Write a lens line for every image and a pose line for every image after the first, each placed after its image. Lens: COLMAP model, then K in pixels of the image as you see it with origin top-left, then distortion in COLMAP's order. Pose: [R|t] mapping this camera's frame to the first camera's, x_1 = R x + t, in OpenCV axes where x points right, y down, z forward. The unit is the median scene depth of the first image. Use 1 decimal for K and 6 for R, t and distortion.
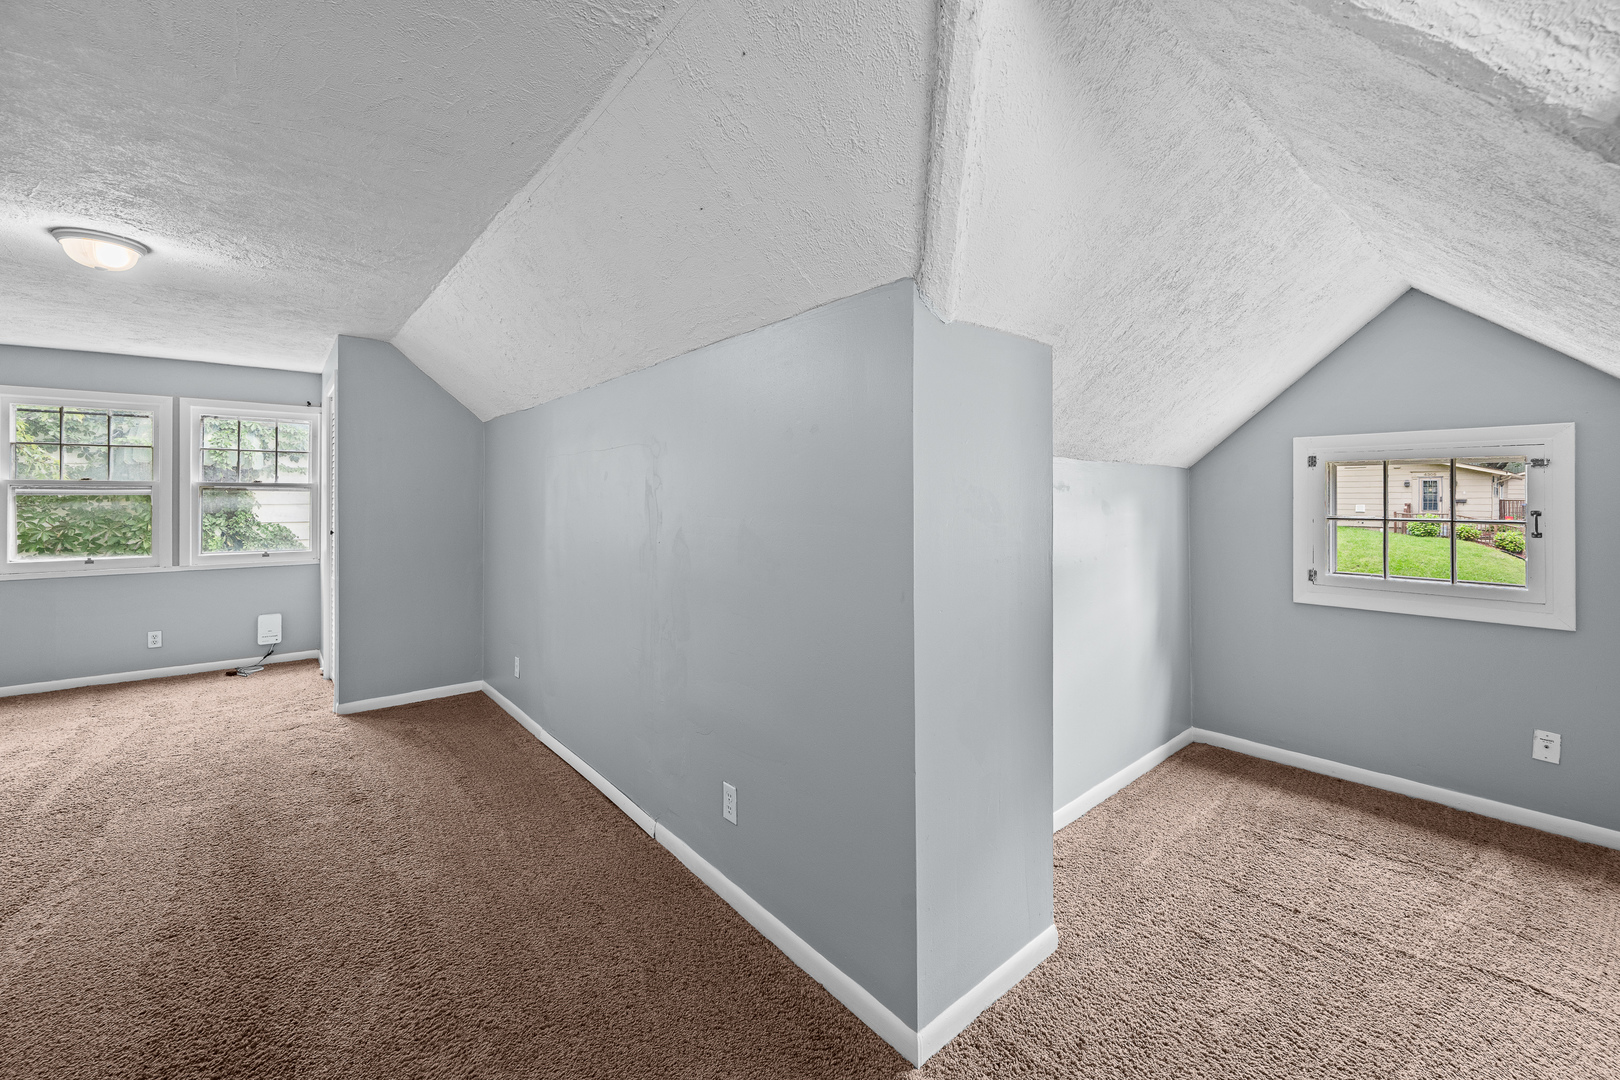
lens RADIAL K [[649.9, 0, 808.3], [0, 649.9, 499.4], [0, 0, 1]] dist [0.000273, -0.000272]
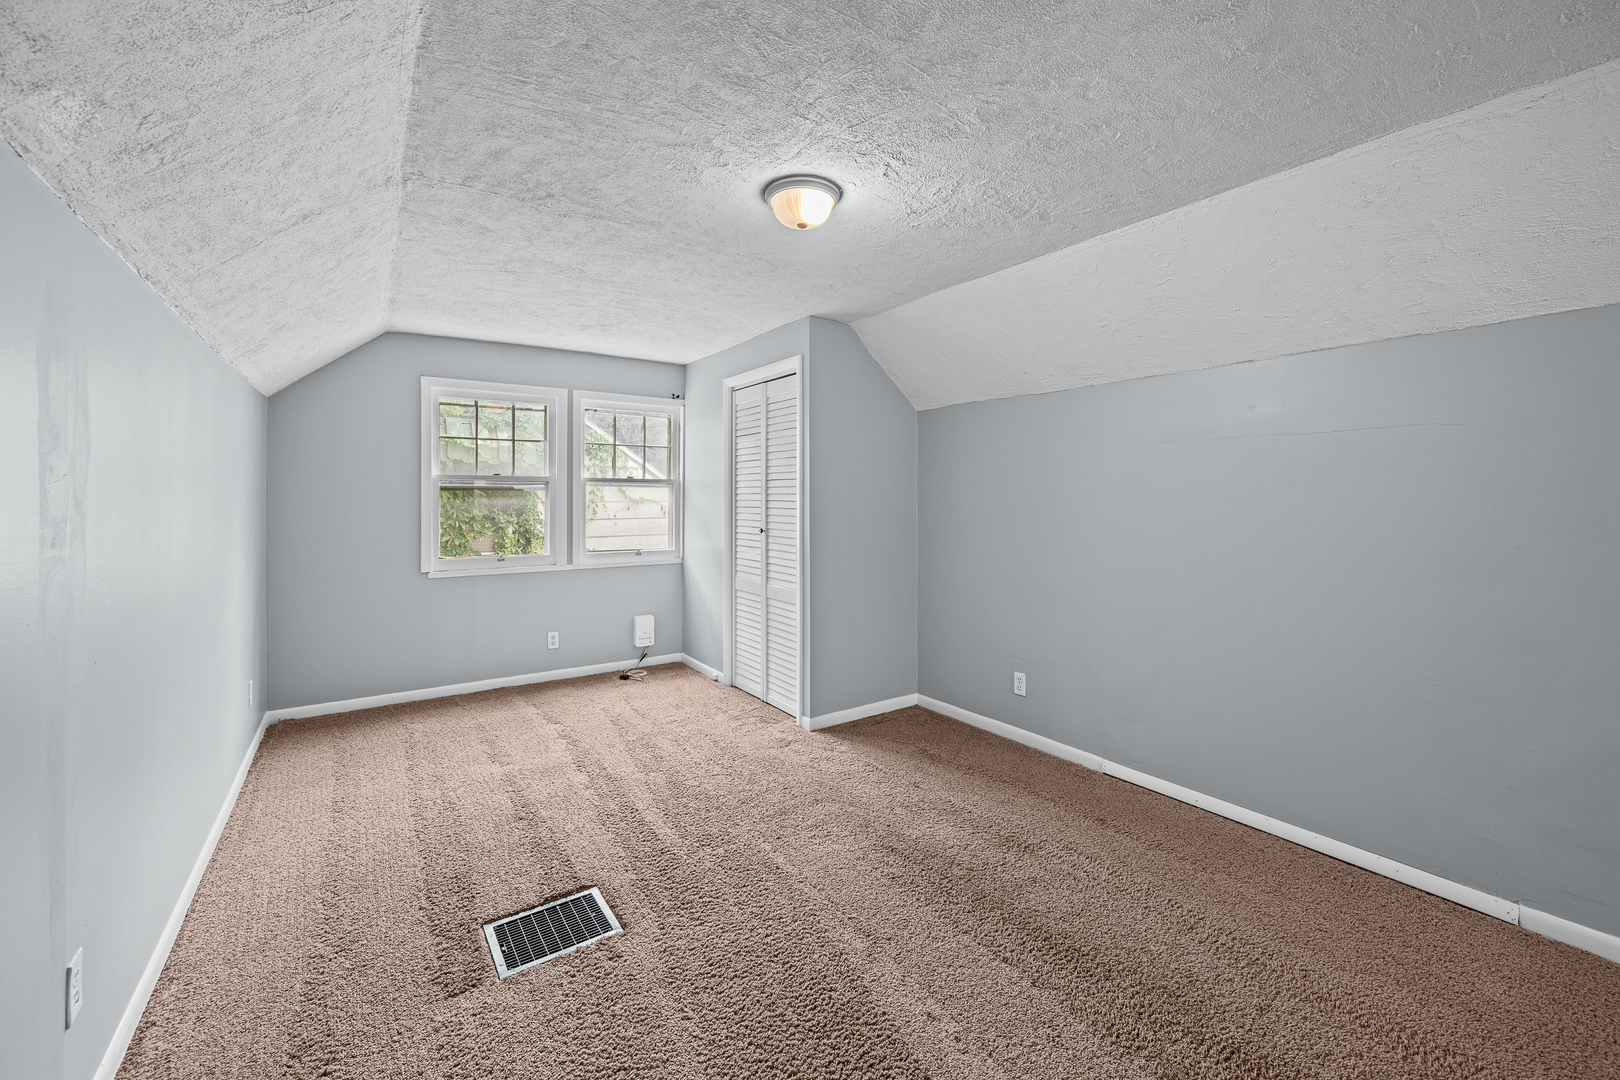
lens RADIAL K [[649.9, 0, 808.3], [0, 649.9, 499.4], [0, 0, 1]] dist [0.000273, -0.000272]
pose [[0.994606, -0.001386, -0.103720, -0.377131], [0.001405, 0.999999, 0.000117, 0.004531], [0.103720, -0.000262, 0.994607, 0.054966]]
